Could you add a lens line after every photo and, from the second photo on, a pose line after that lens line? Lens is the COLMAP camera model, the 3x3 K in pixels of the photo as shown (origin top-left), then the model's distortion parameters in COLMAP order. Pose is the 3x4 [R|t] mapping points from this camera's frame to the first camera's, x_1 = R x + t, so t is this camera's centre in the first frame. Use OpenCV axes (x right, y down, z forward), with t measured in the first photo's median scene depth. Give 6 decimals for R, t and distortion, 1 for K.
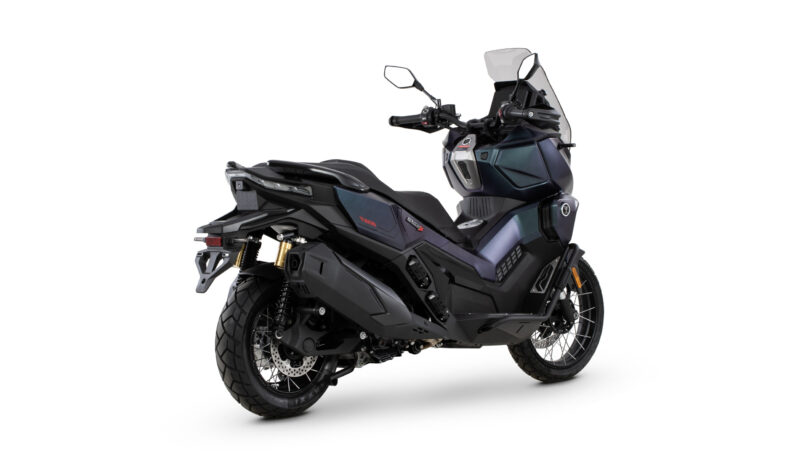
lens RADIAL K [[1845.7, 0, 399.0], [0, 1845.7, 233.0], [0, 0, 1]] dist [0.033019, -0.032318]
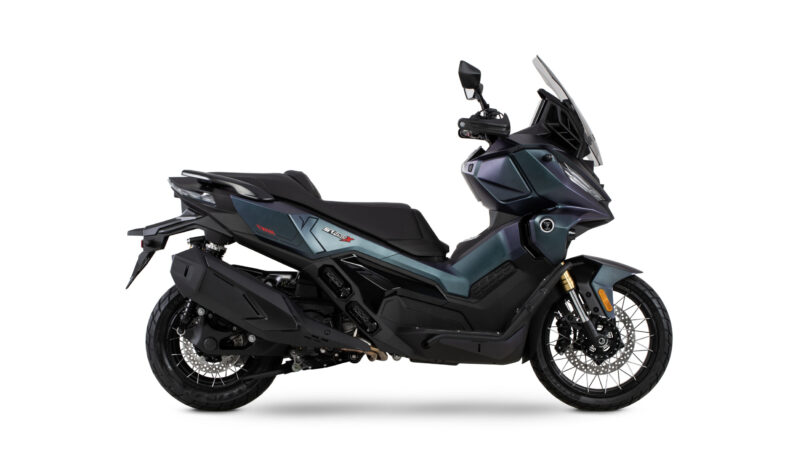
lens RADIAL K [[1845.7, 0, 399.0], [0, 1845.7, 233.0], [0, 0, 1]] dist [0.033019, -0.032318]
pose [[0.738185, 0.023833, -0.674177, 0.693296], [-0.032986, 0.999456, -0.000786, -0.005664], [0.673791, 0.022818, 0.738570, 0.266776]]
